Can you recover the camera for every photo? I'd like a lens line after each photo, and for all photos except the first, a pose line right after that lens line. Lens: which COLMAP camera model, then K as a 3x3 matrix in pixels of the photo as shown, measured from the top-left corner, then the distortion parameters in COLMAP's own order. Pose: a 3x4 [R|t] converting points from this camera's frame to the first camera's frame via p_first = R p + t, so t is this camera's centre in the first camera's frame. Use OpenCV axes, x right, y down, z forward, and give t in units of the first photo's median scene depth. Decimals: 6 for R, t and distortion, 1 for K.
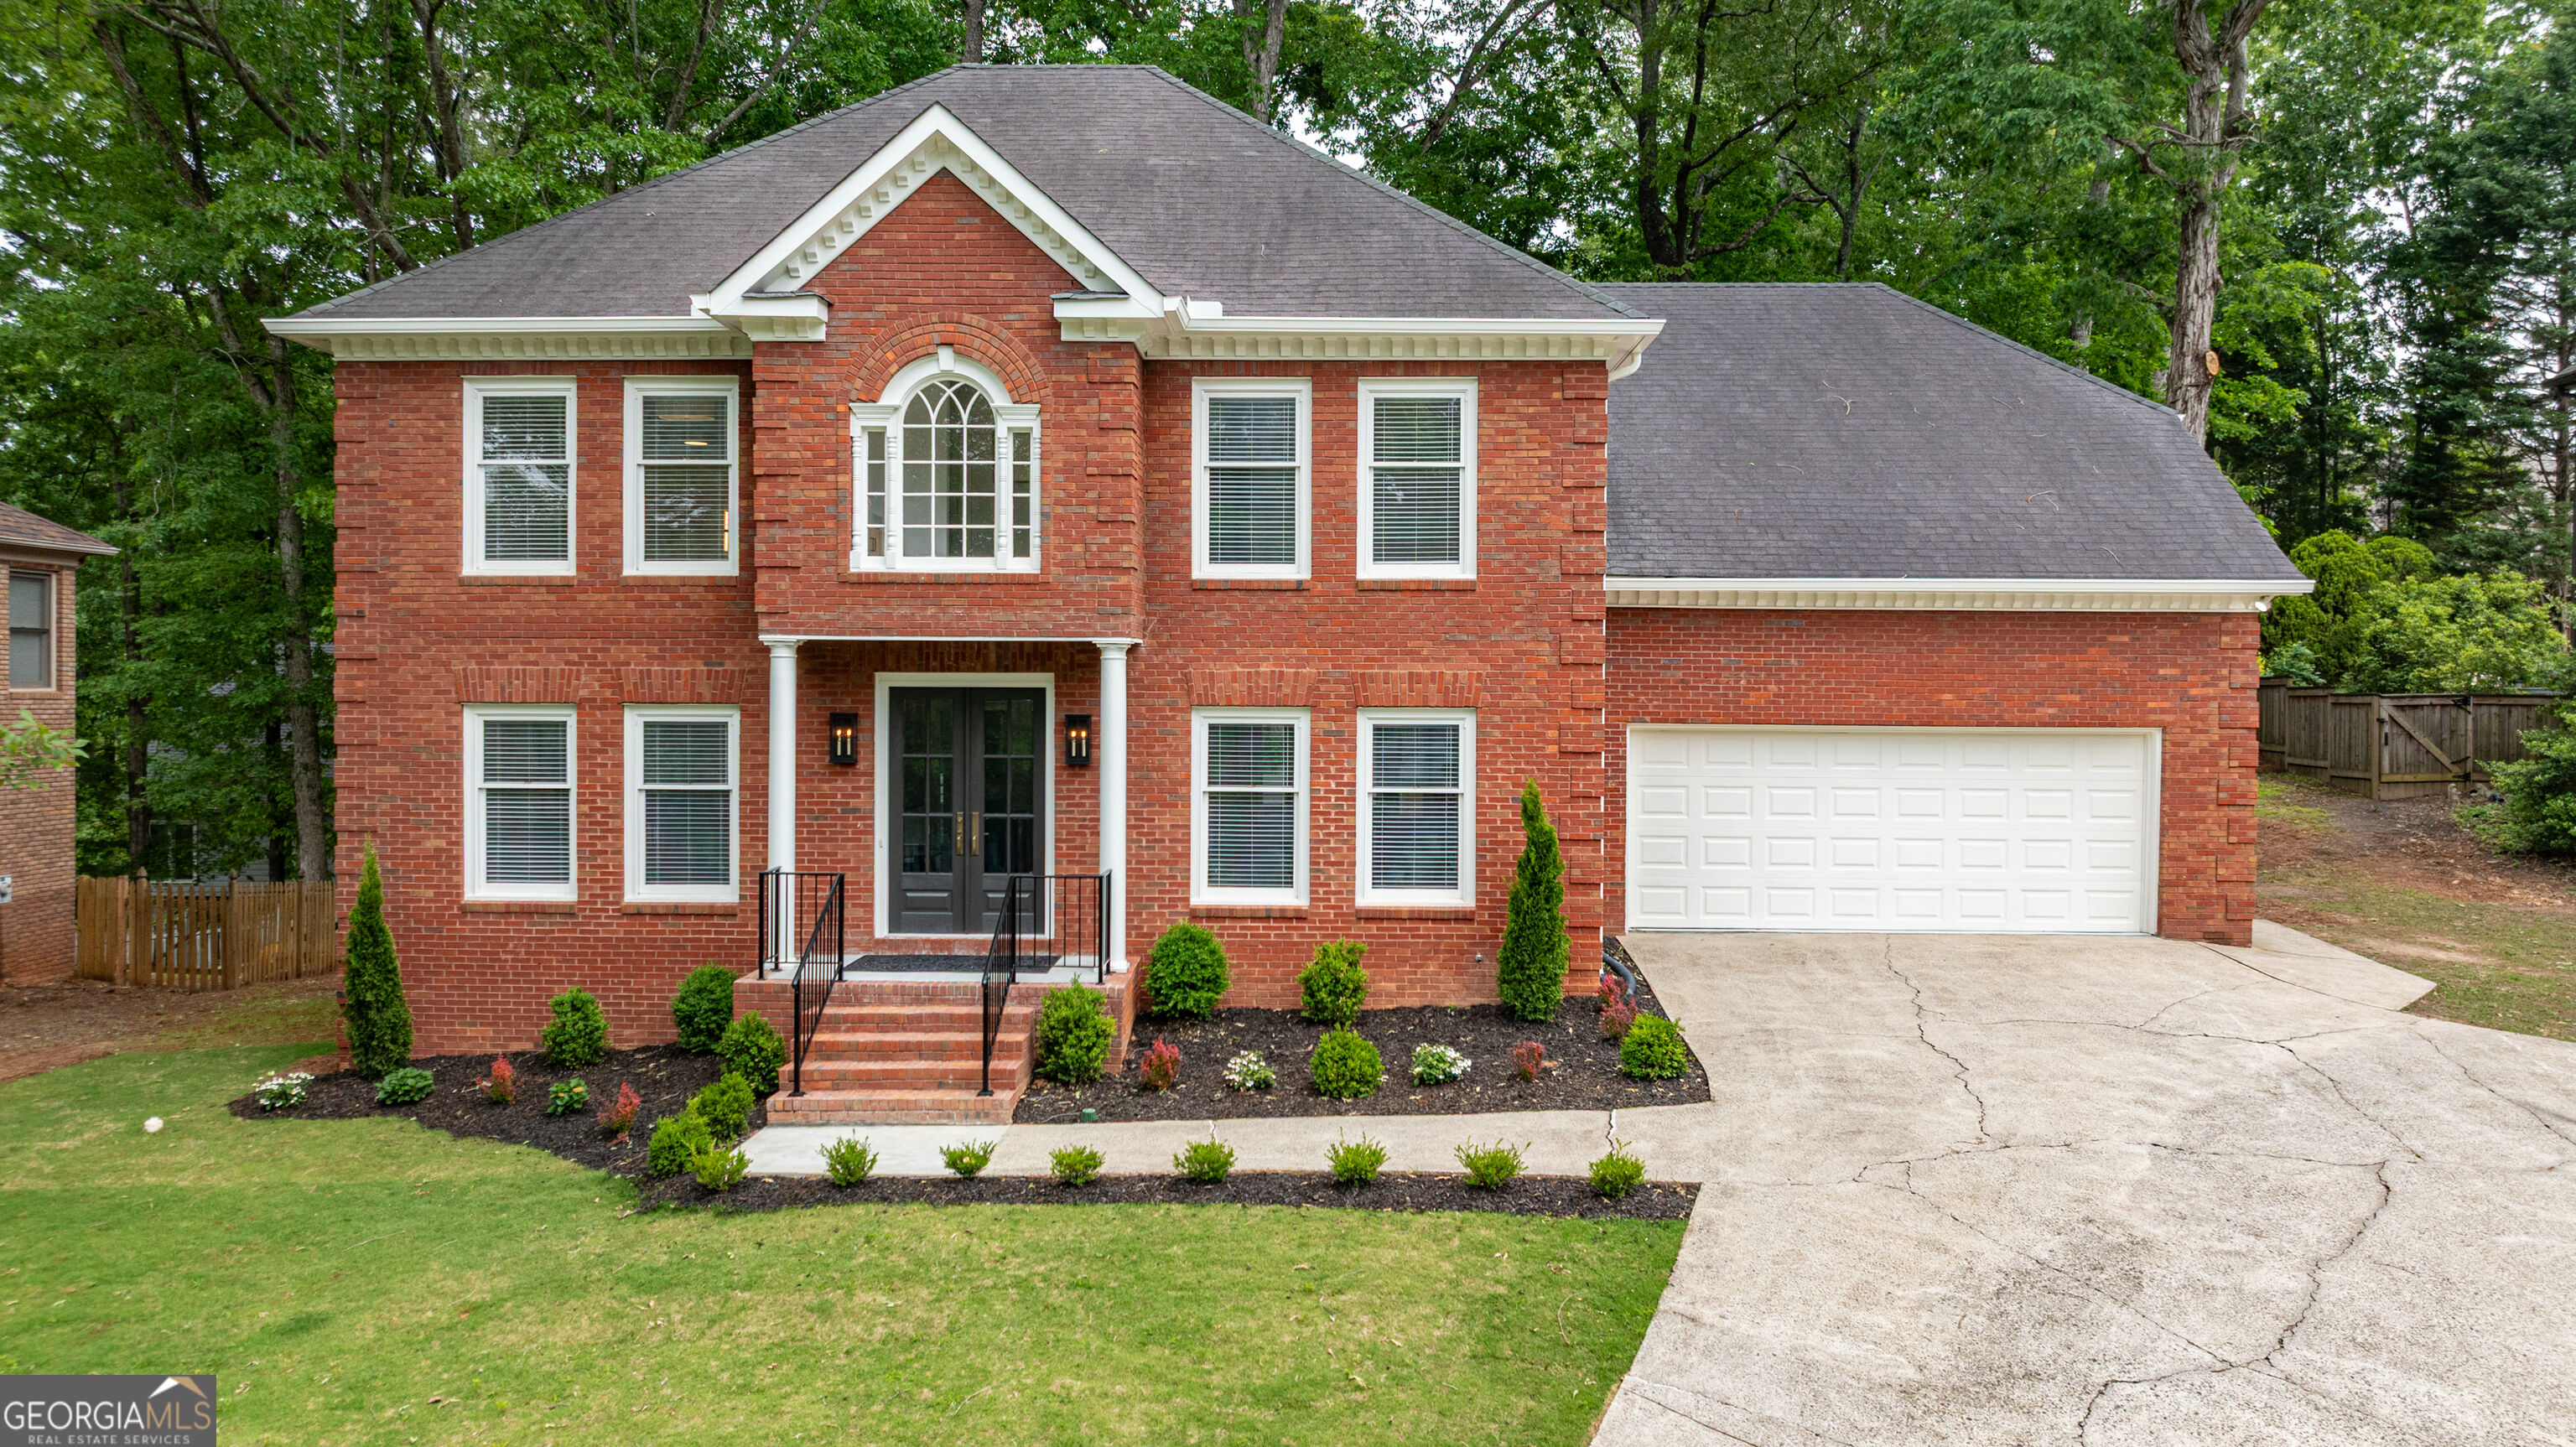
lens RADIAL K [[1823.8, 0, 1292.5], [0, 1823.8, 728.4], [0, 0, 1]] dist [-0.040266, 0.038725]
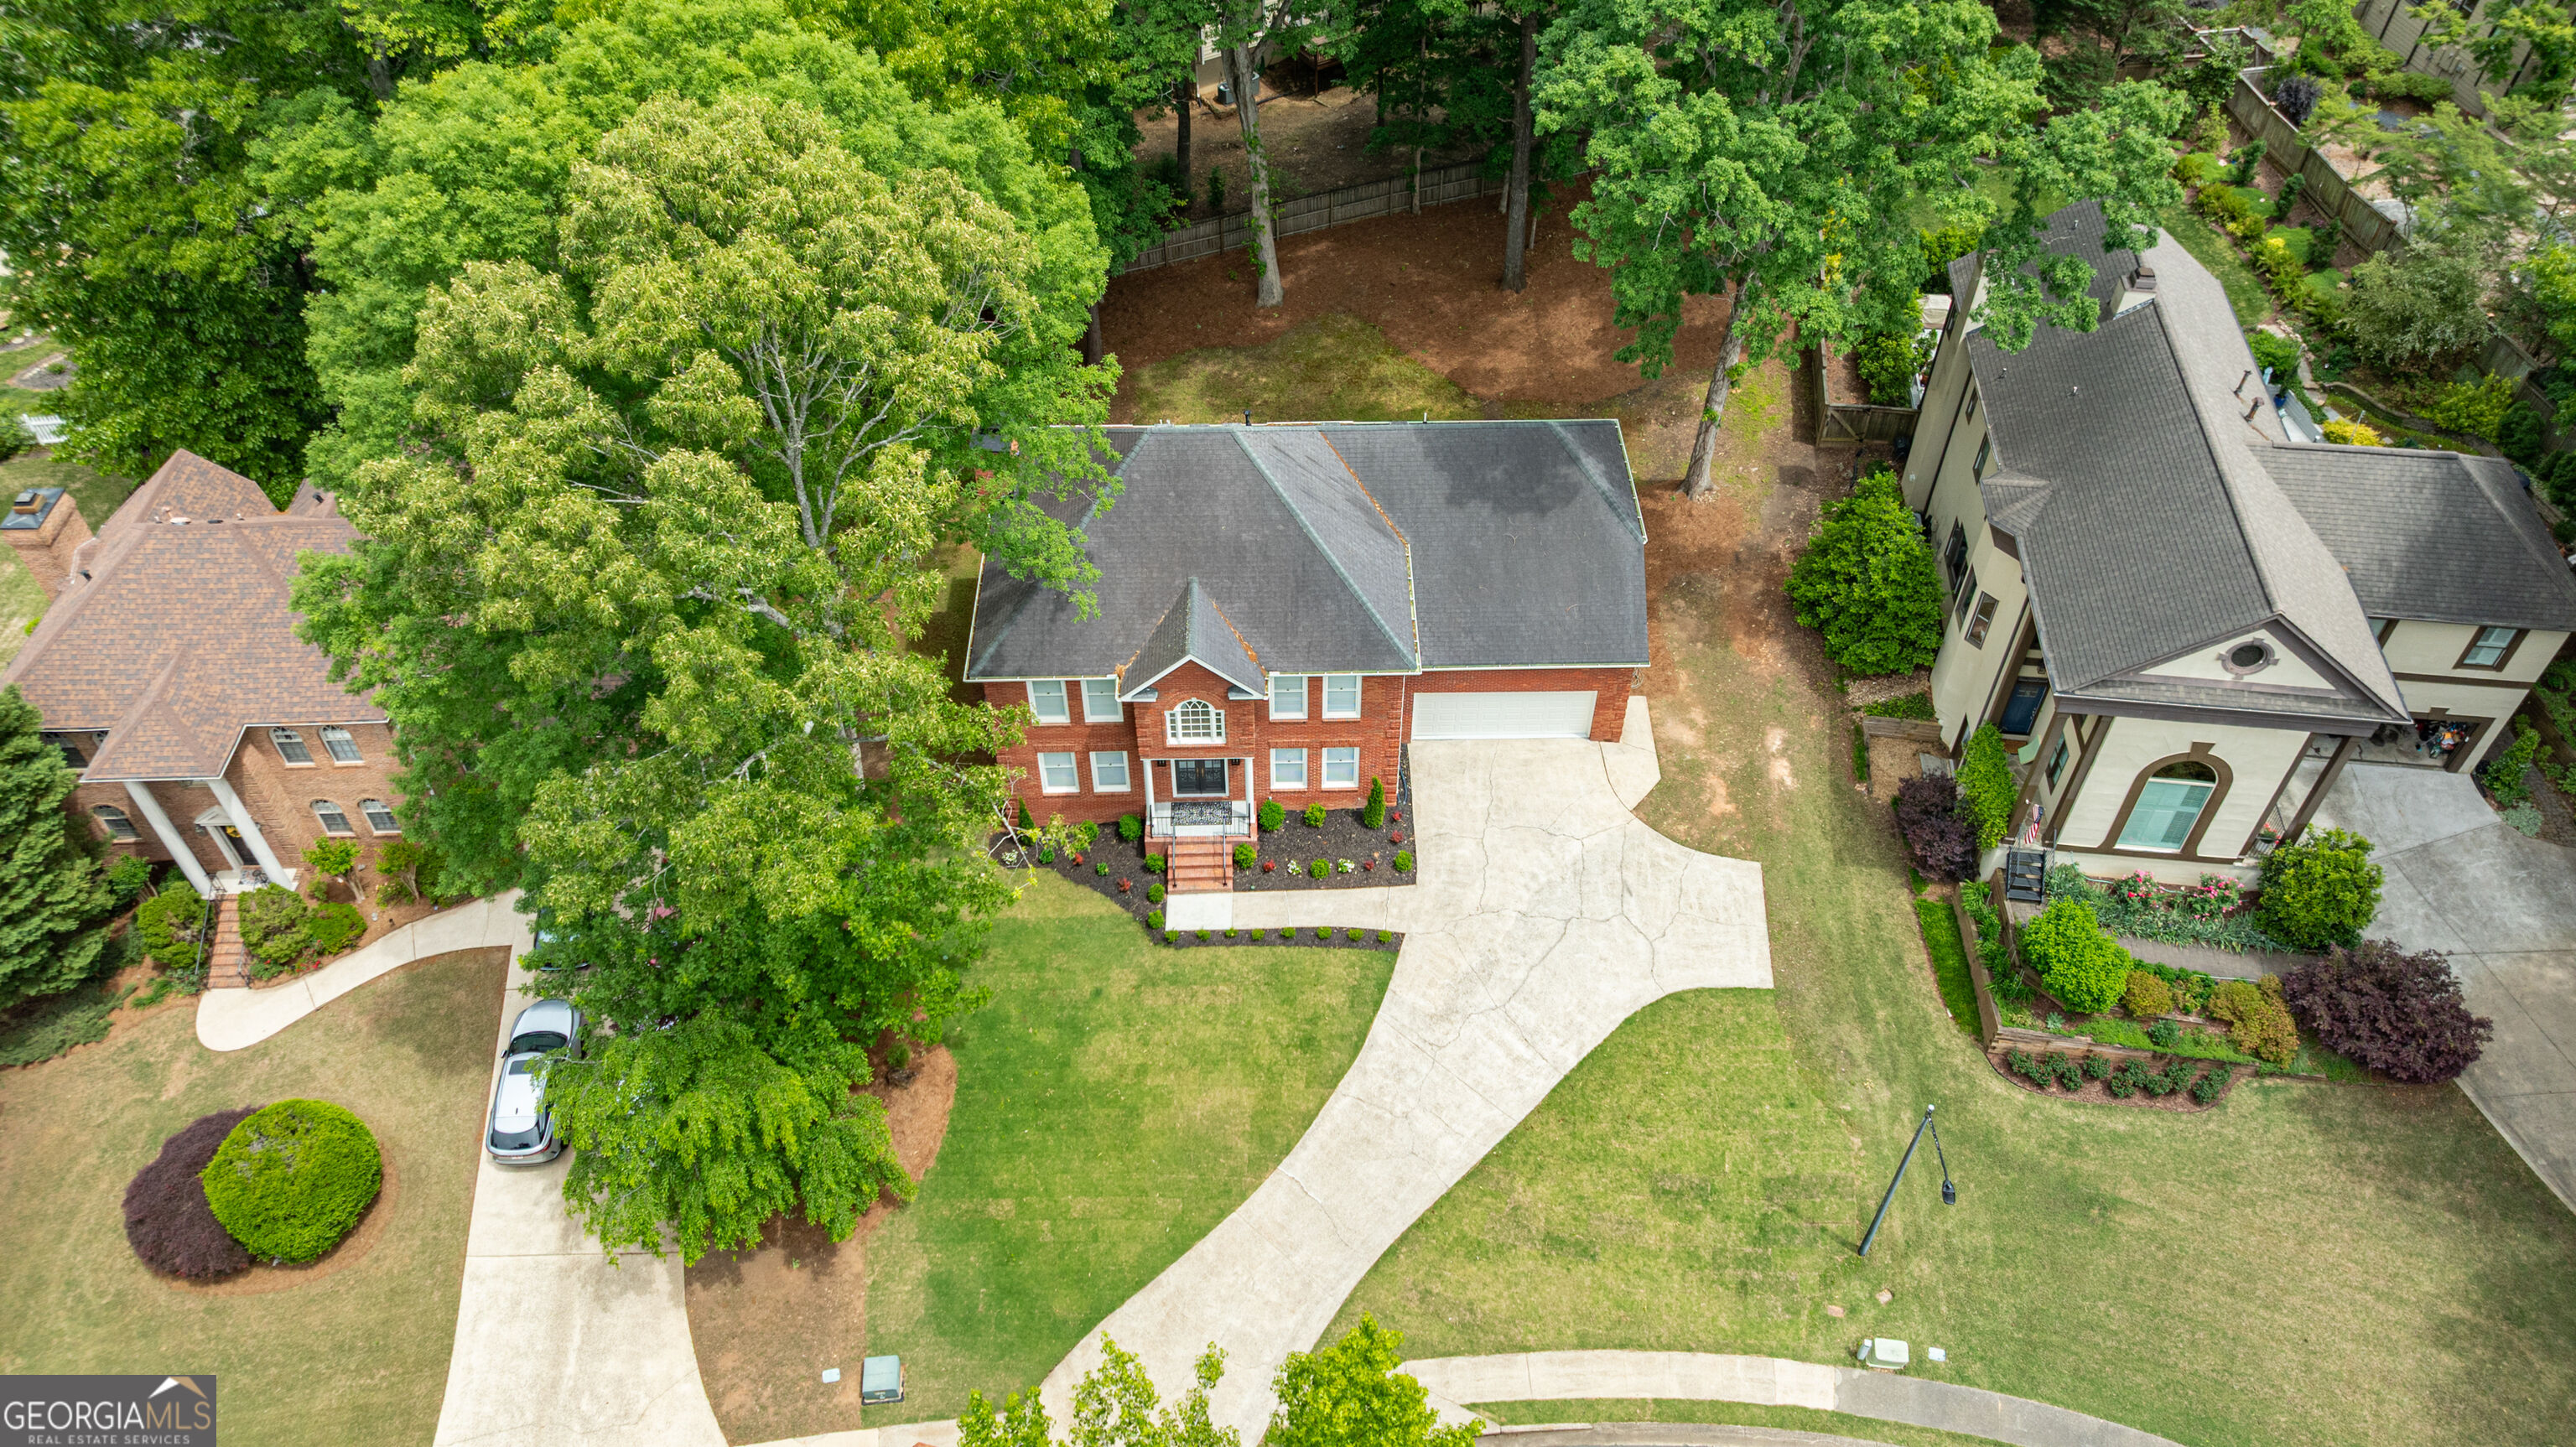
lens RADIAL K [[1823.8, 0, 1294.4], [0, 1823.8, 721.1], [0, 0, 1]] dist [-0.040266, 0.038725]
pose [[0.999052, -0.035764, 0.024807, -0.090597], [0.007557, 0.703817, 0.710341, -2.313609], [-0.042864, -0.709481, 0.703420, -1.209870]]
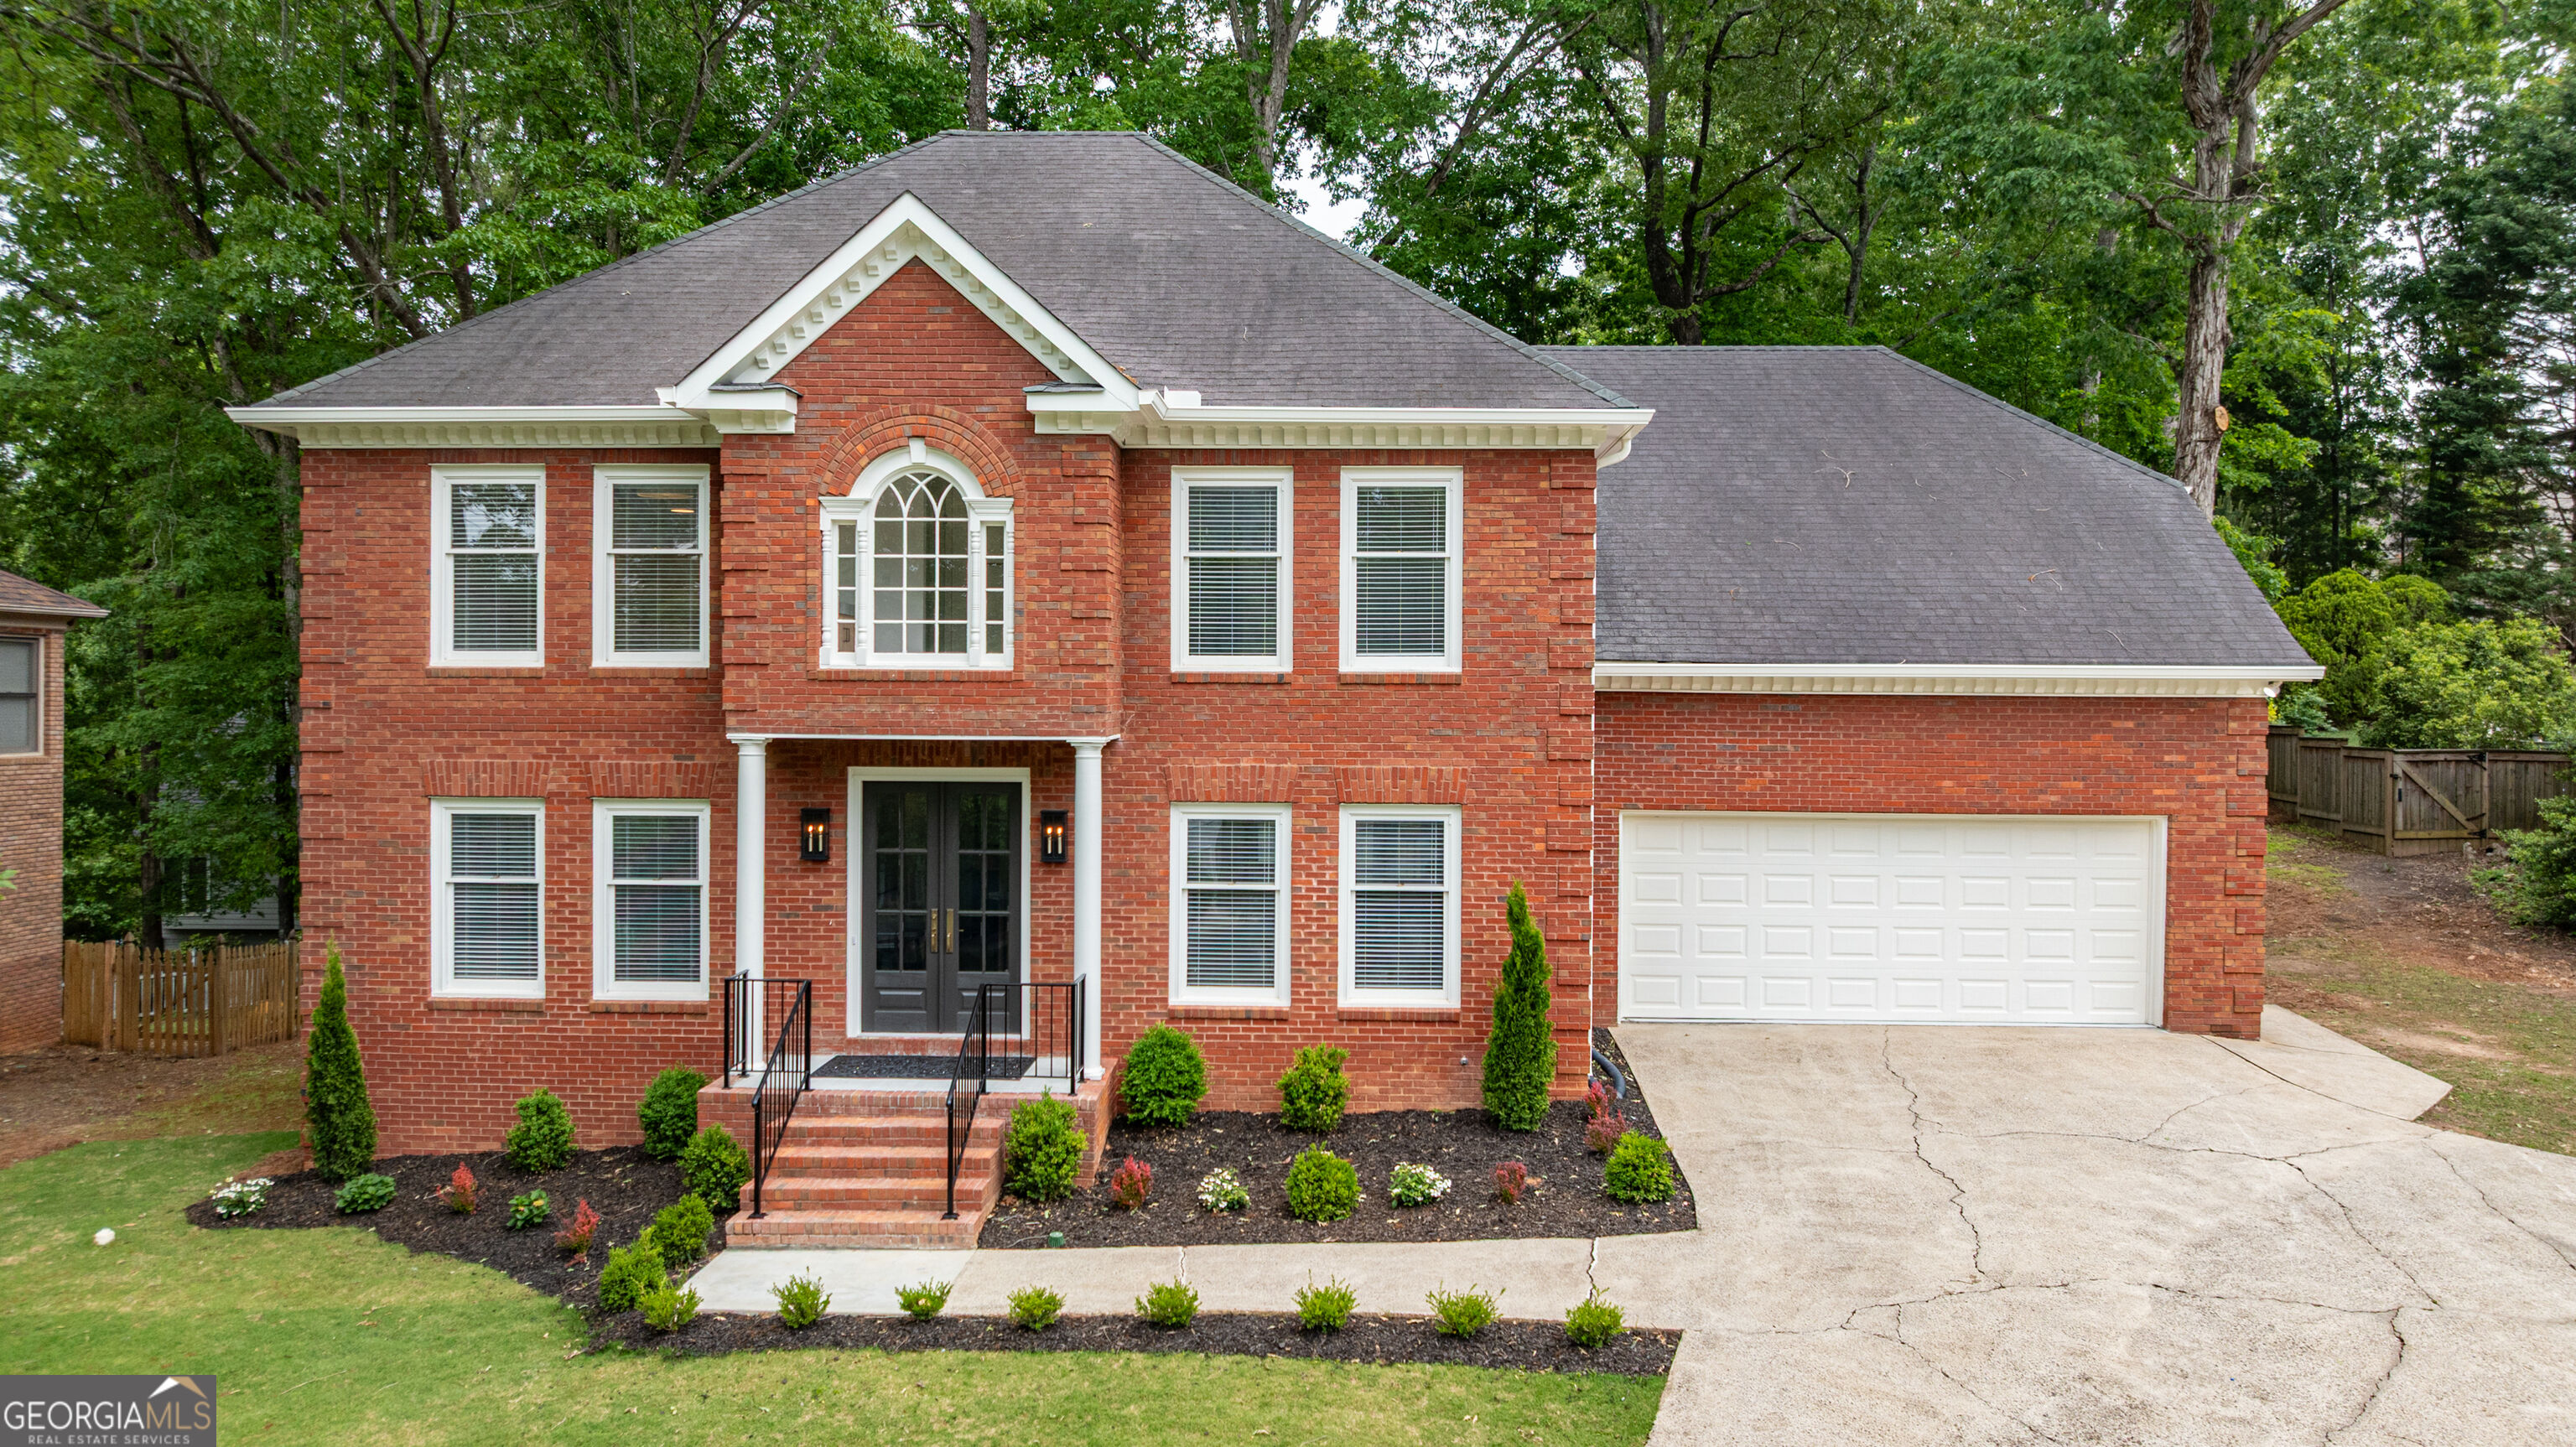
lens RADIAL K [[1823.8, 0, 1295.2], [0, 1823.8, 710.1], [0, 0, 1]] dist [-0.040266, 0.038725]
pose [[0.999969, 0.001423, -0.007728, 0.019353], [-0.001535, 0.999893, -0.014570, -0.047647], [0.007707, 0.014581, 0.999864, 0.022341]]
